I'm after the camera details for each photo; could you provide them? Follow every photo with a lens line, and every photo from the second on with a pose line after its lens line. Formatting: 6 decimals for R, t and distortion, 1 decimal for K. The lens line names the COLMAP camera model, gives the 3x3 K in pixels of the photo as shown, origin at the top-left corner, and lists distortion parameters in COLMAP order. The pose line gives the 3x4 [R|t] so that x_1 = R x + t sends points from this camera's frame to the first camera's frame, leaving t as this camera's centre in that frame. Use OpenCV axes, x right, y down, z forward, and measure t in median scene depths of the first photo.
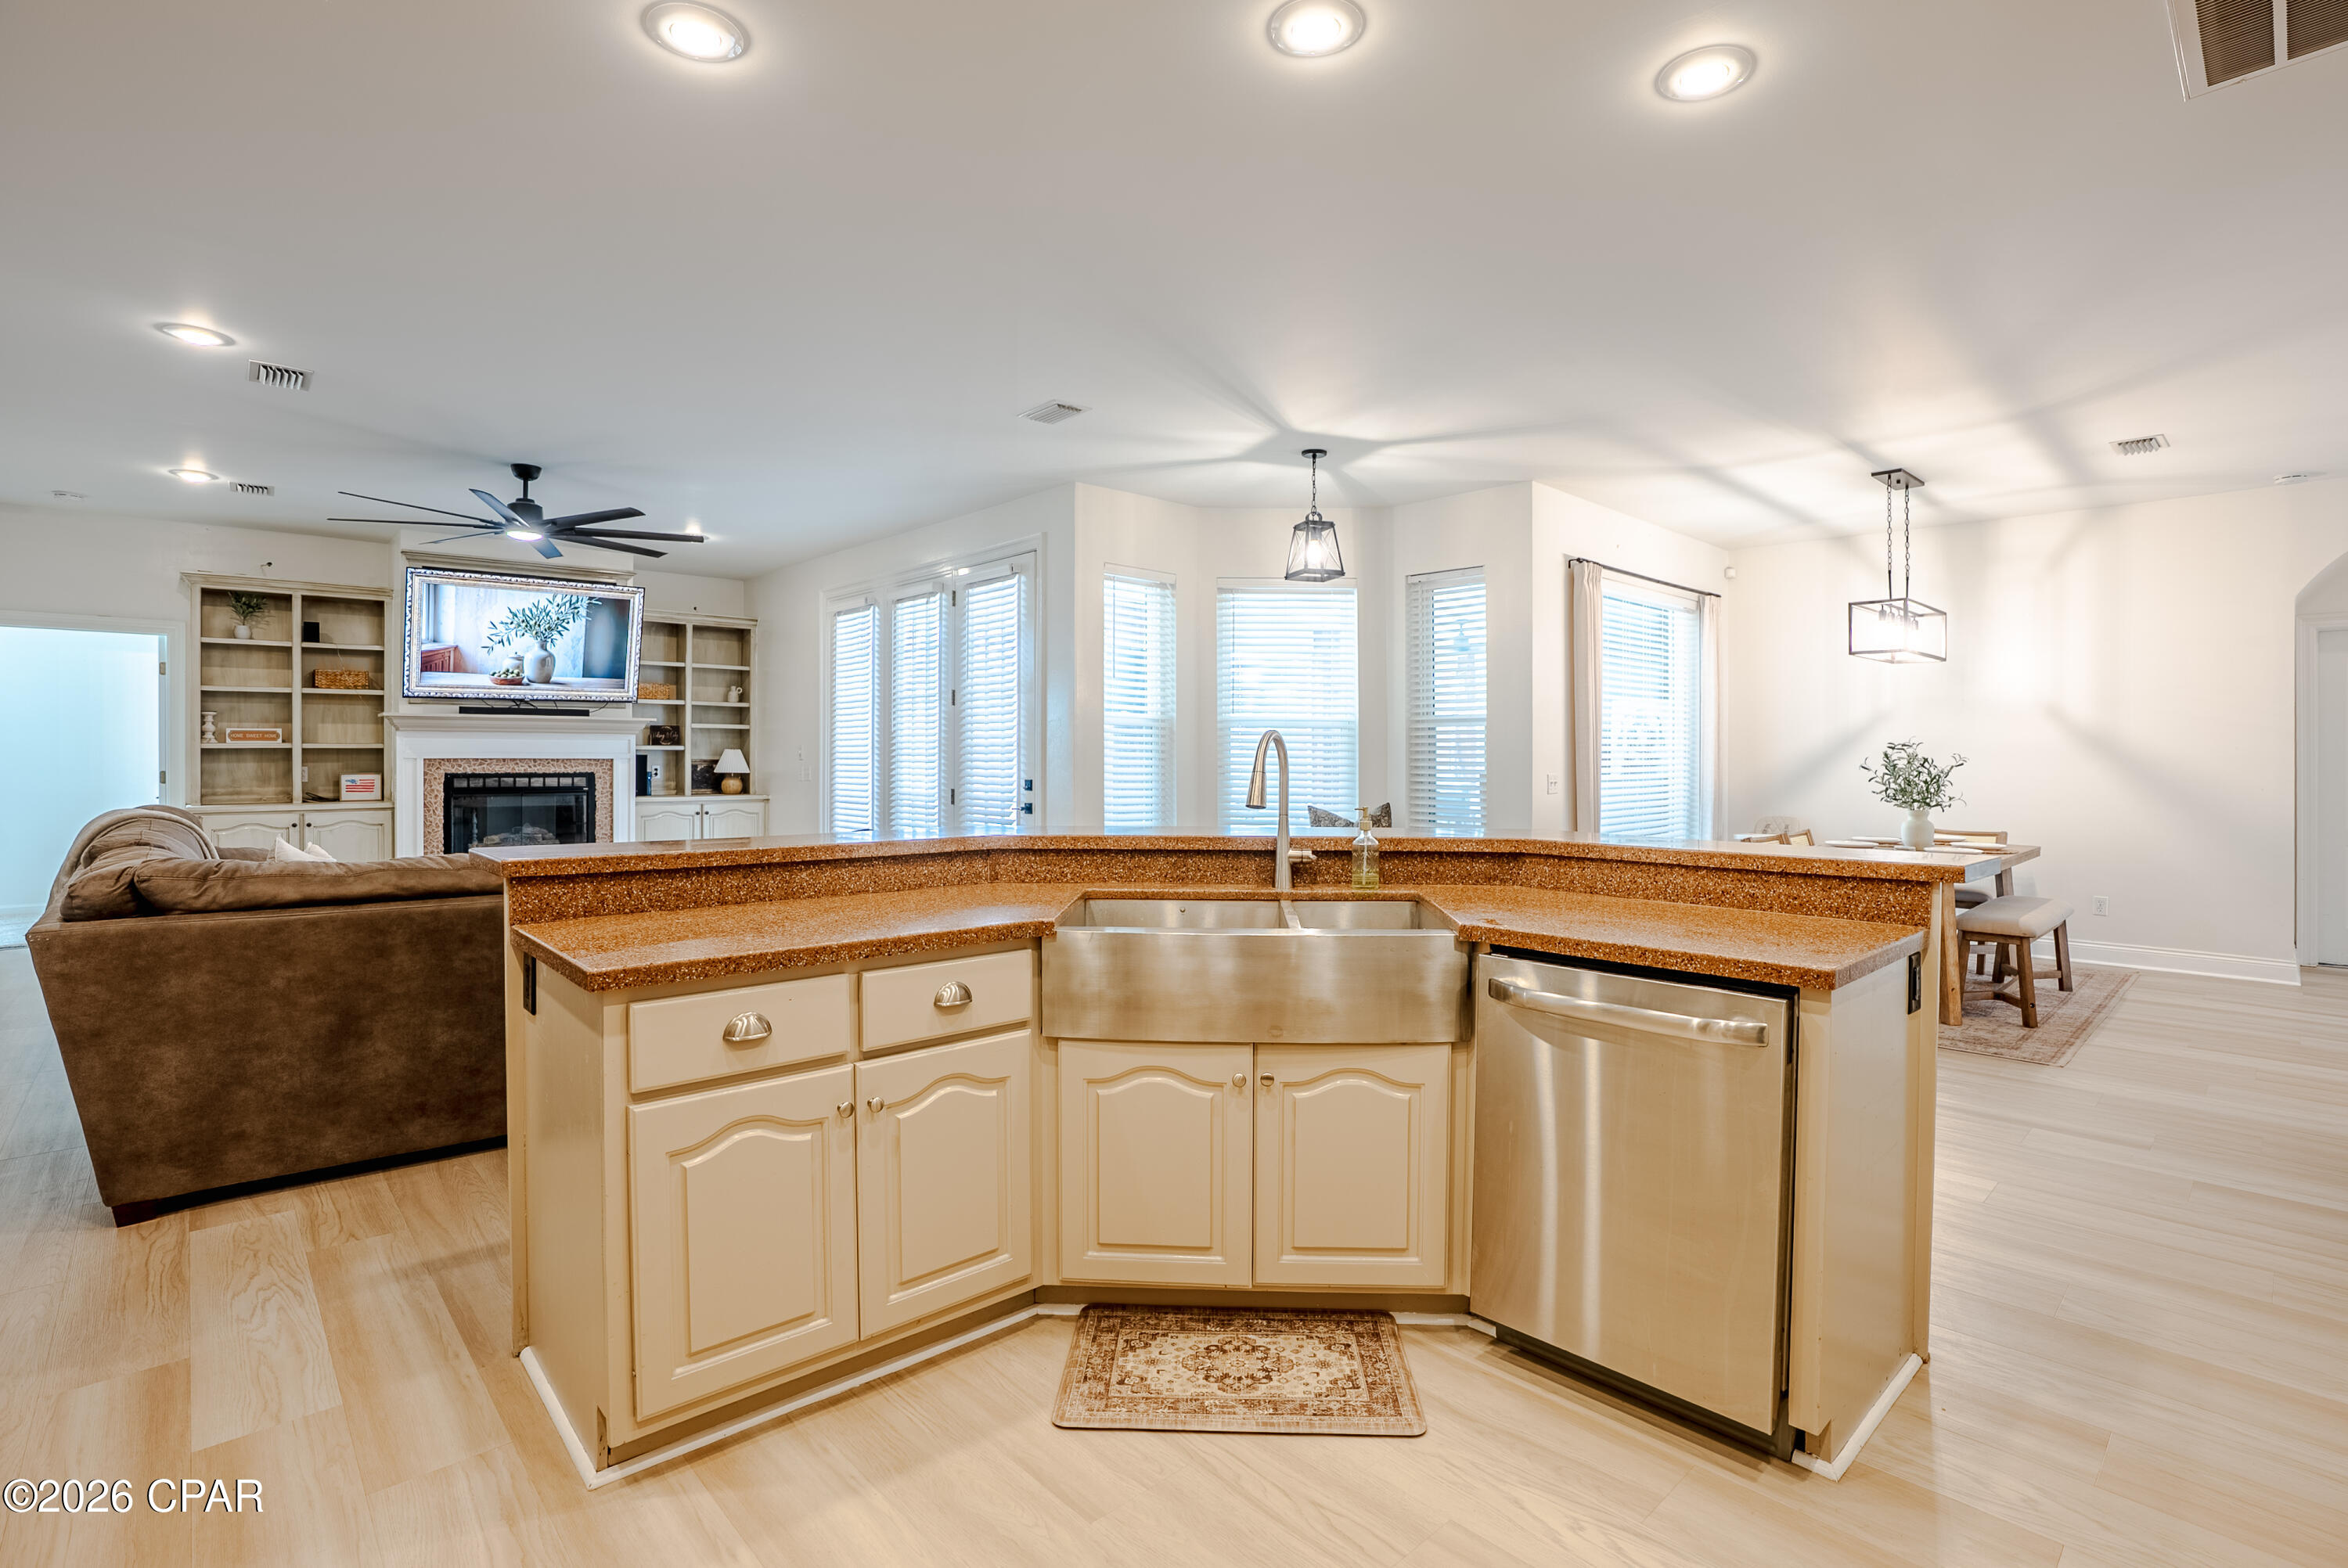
lens RADIAL K [[1092.7, 0, 1184.9], [0, 1092.7, 755.1], [0, 0, 1]] dist [-0.055119, 0.013407]
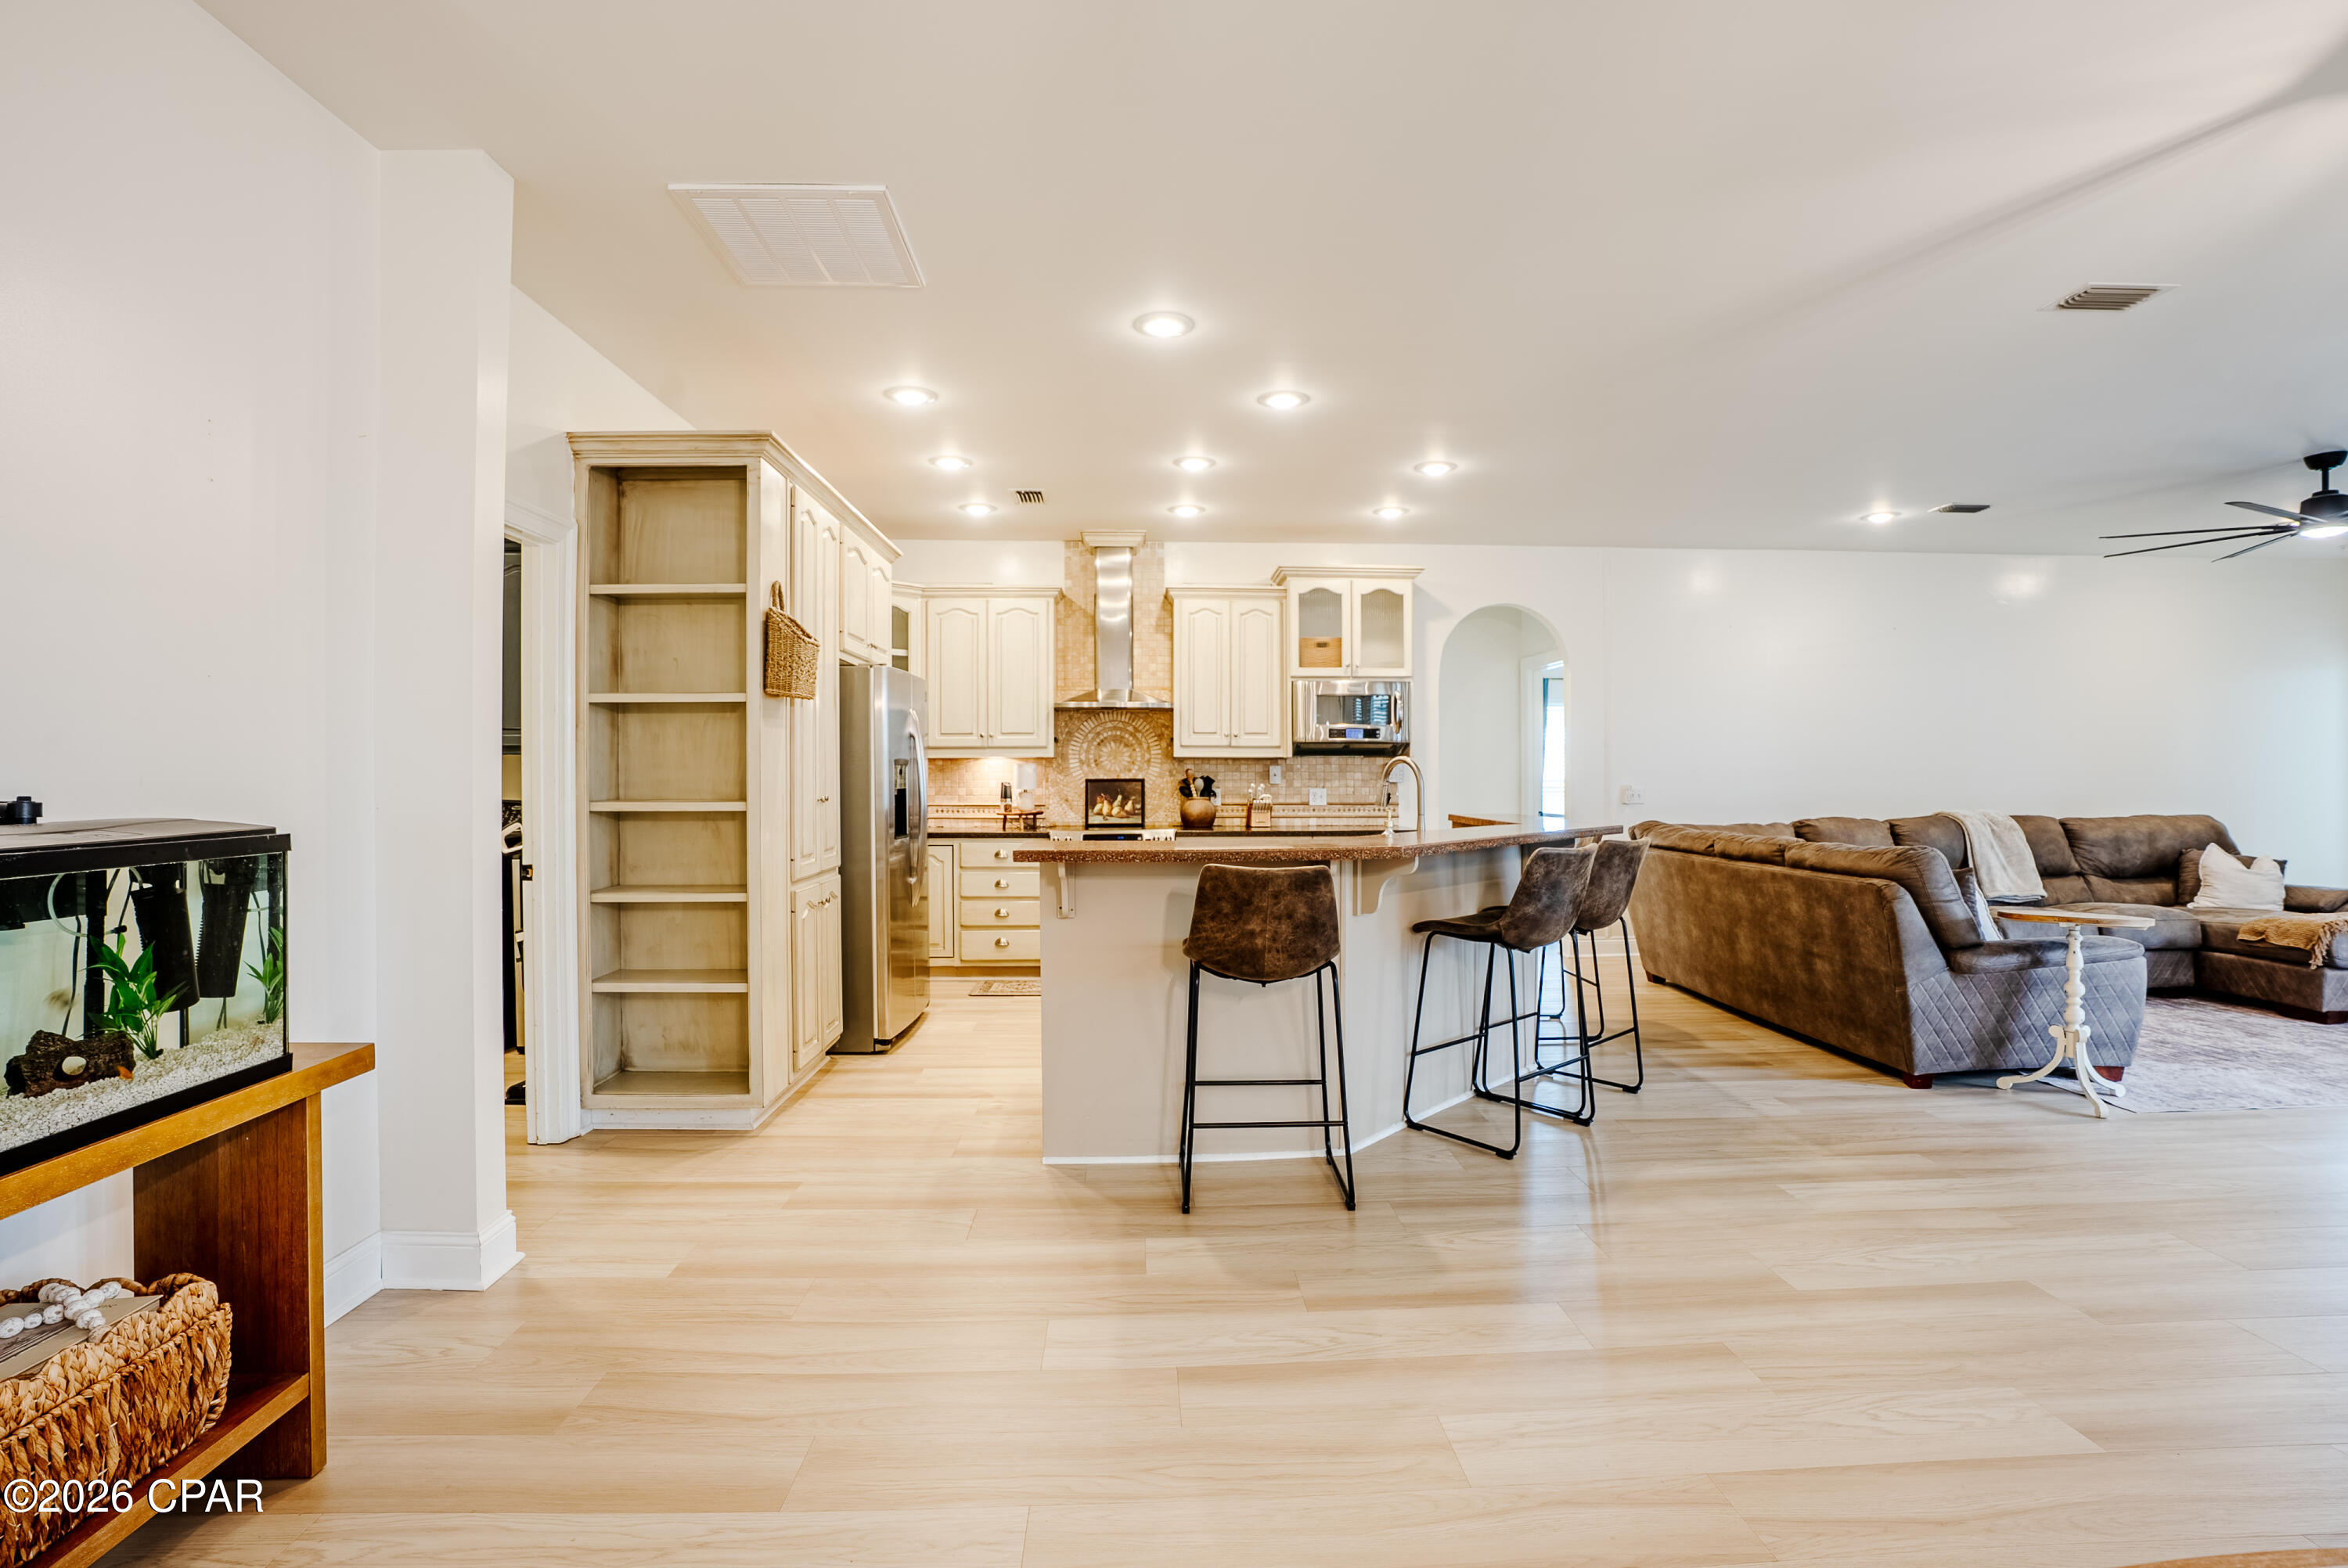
lens RADIAL K [[1092.7, 0, 1168.5], [0, 1092.7, 779.2], [0, 0, 1]] dist [-0.055119, 0.013407]
pose [[-0.656901, 0.003582, -0.753969, 0.514619], [0.001516, 0.999993, 0.003429, 0.000249], [0.753976, 0.001109, -0.656901, 0.626579]]
